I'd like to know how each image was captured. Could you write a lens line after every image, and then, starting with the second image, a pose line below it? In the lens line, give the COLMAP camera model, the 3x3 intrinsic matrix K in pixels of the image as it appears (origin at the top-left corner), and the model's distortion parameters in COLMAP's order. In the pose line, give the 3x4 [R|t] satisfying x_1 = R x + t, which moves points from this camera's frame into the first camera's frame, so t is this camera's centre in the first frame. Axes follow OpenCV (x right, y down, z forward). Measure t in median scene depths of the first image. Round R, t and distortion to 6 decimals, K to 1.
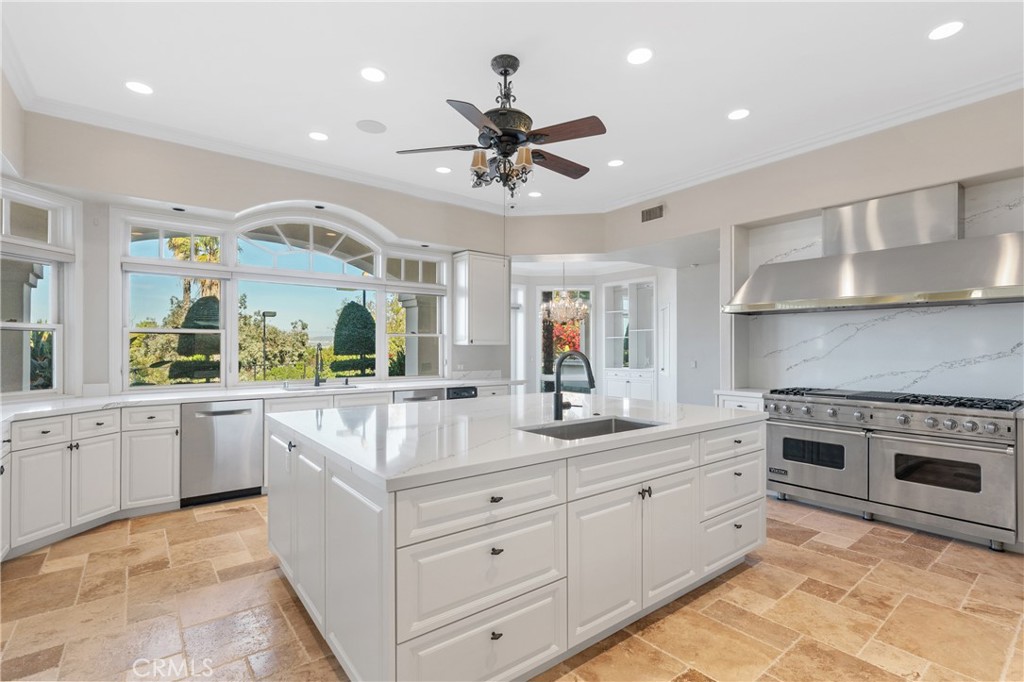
lens RADIAL K [[484.2, 0, 512.8], [0, 484.2, 346.4], [0, 0, 1]] dist [-0.003204, -0.001530]
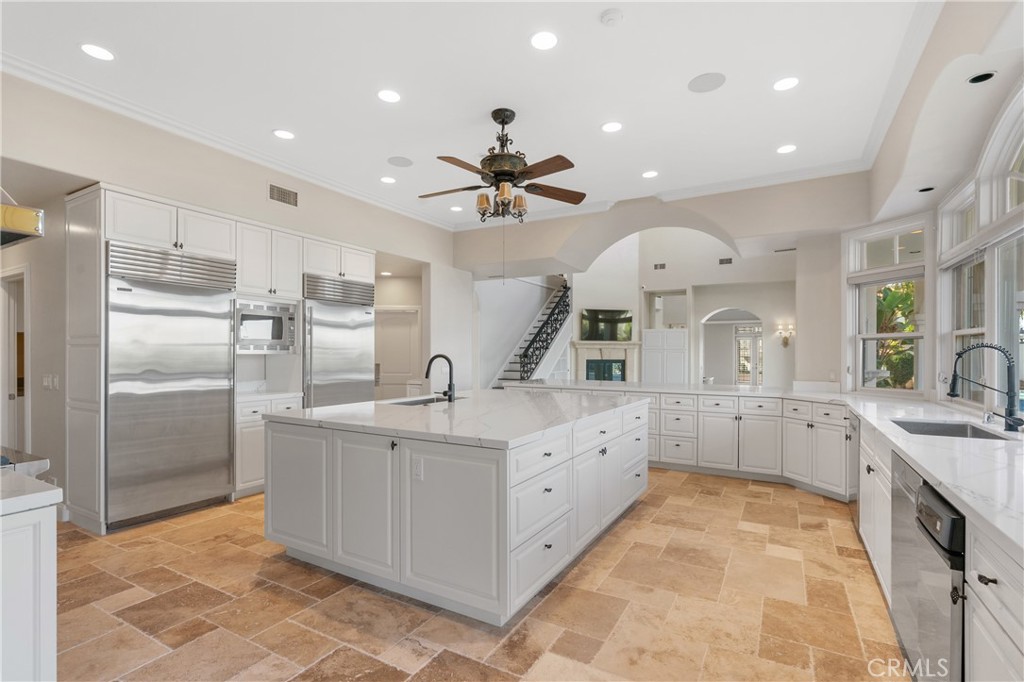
lens RADIAL K [[484.2, 0, 515.4], [0, 484.2, 348.9], [0, 0, 1]] dist [-0.003204, -0.001530]
pose [[-0.925404, -0.003904, -0.378963, 0.416948], [0.000353, 0.999938, -0.011164, 0.007750], [0.378983, -0.010465, -0.925344, 2.158283]]
